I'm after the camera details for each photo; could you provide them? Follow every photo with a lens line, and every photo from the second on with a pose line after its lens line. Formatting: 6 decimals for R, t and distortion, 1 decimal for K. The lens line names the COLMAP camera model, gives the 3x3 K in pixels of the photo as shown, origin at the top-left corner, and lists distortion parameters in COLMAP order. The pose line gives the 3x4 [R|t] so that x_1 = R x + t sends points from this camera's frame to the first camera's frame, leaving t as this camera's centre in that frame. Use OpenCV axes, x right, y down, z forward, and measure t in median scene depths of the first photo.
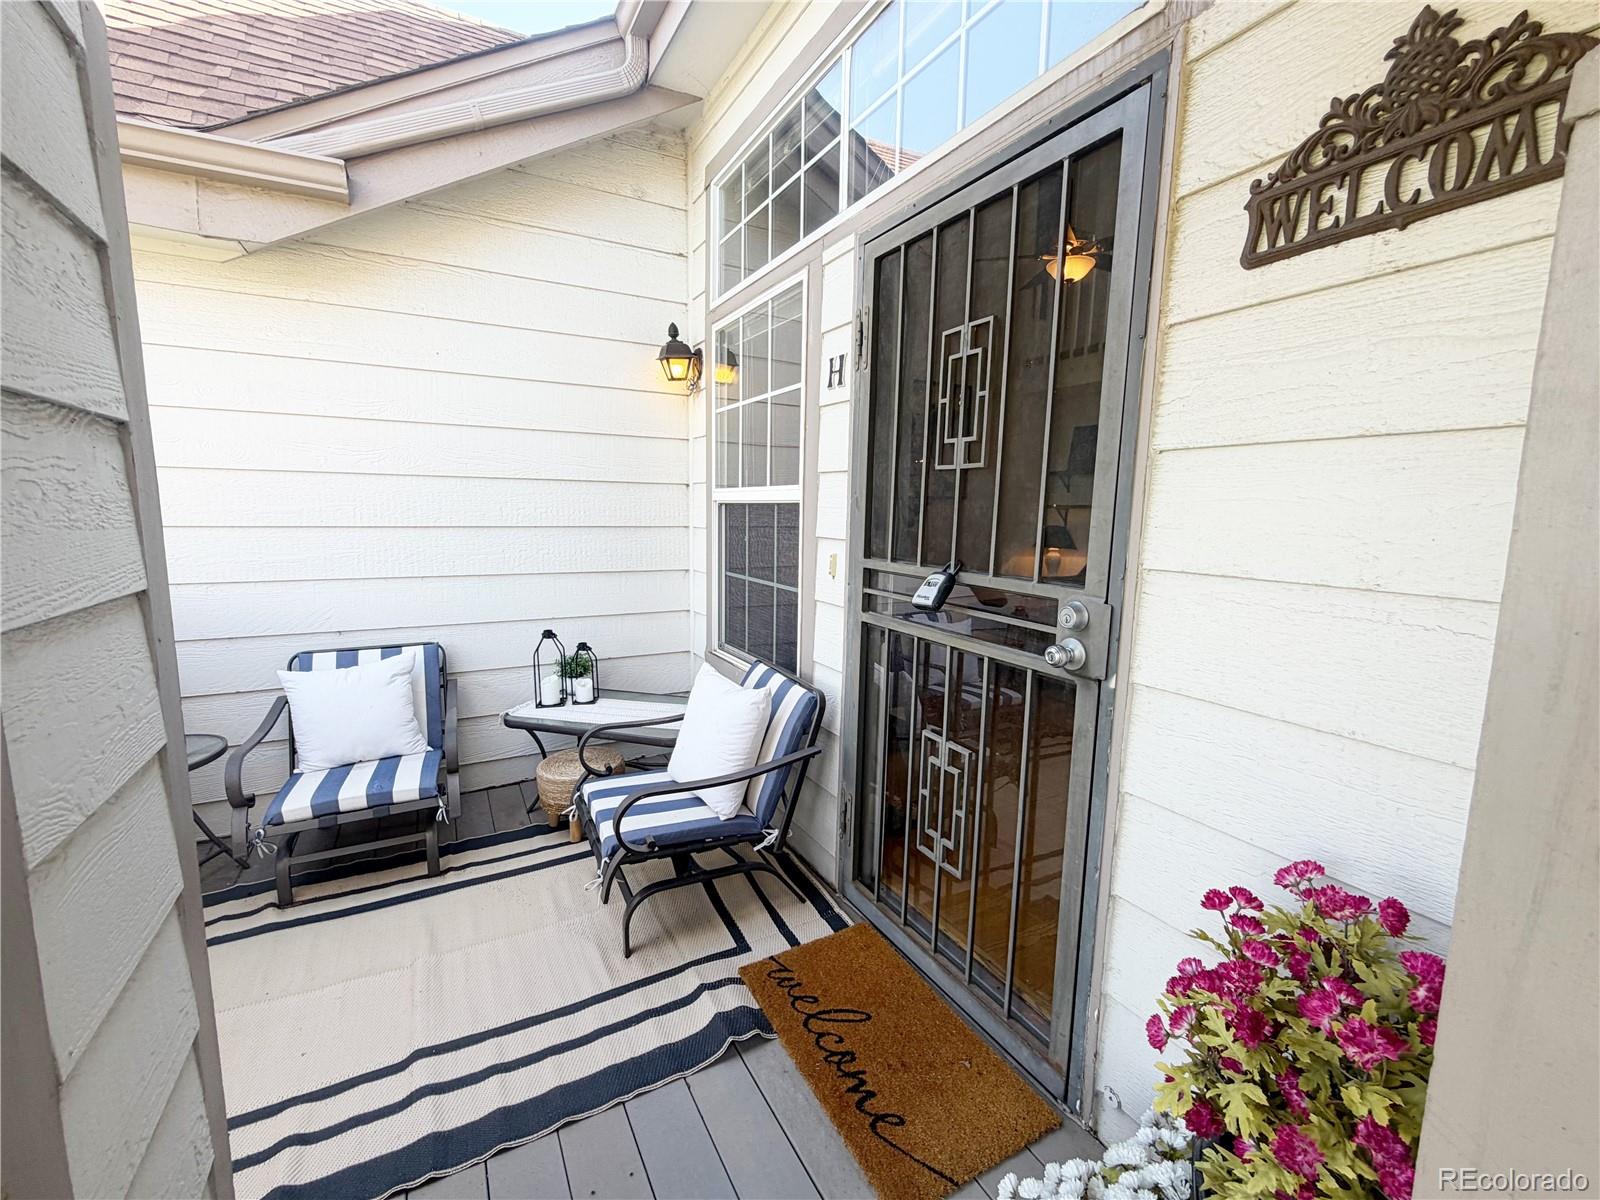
lens RADIAL K [[681.5, 0, 800.8], [0, 681.5, 603.5], [0, 0, 1]] dist [-0.003427, 0.000245]
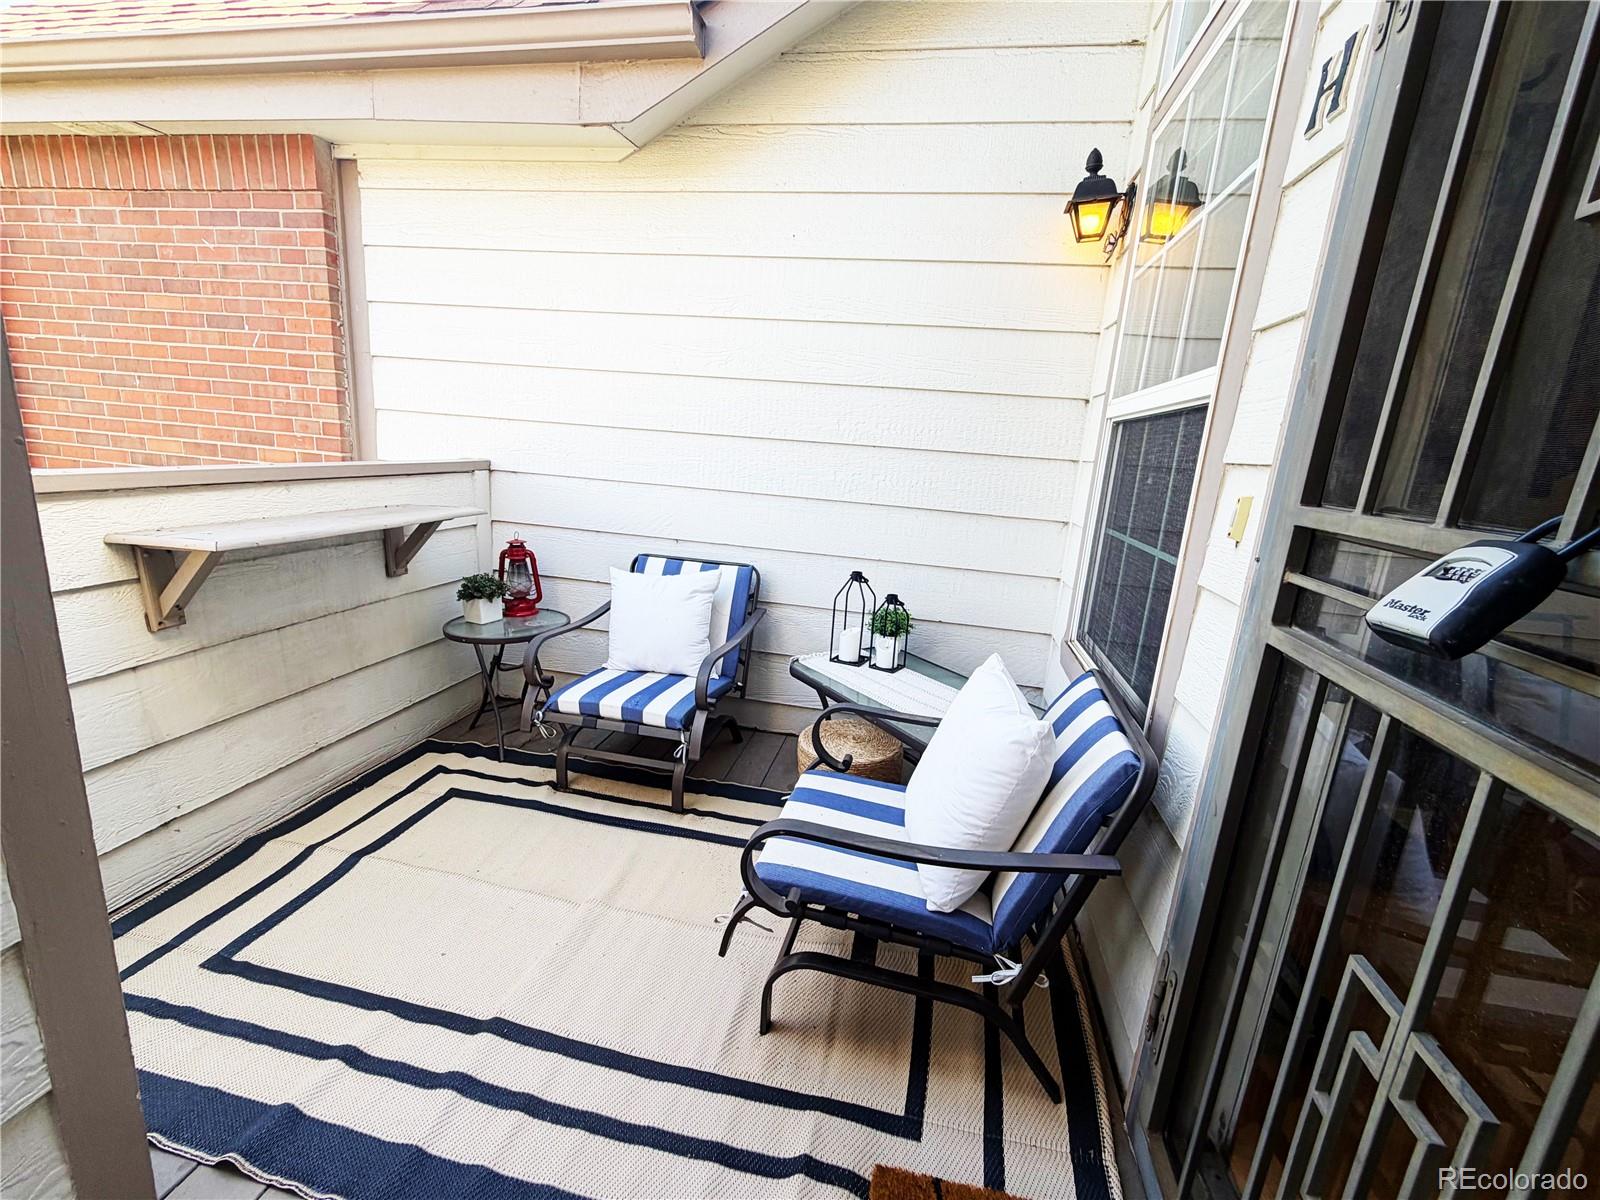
lens RADIAL K [[681.5, 0, 800.3], [0, 681.5, 601.1], [0, 0, 1]] dist [-0.003427, 0.000245]
pose [[0.764665, 0.183326, -0.617802, 0.116245], [-0.150589, 0.982972, 0.105300, -0.002654], [0.626586, 0.012515, 0.779251, 0.415790]]
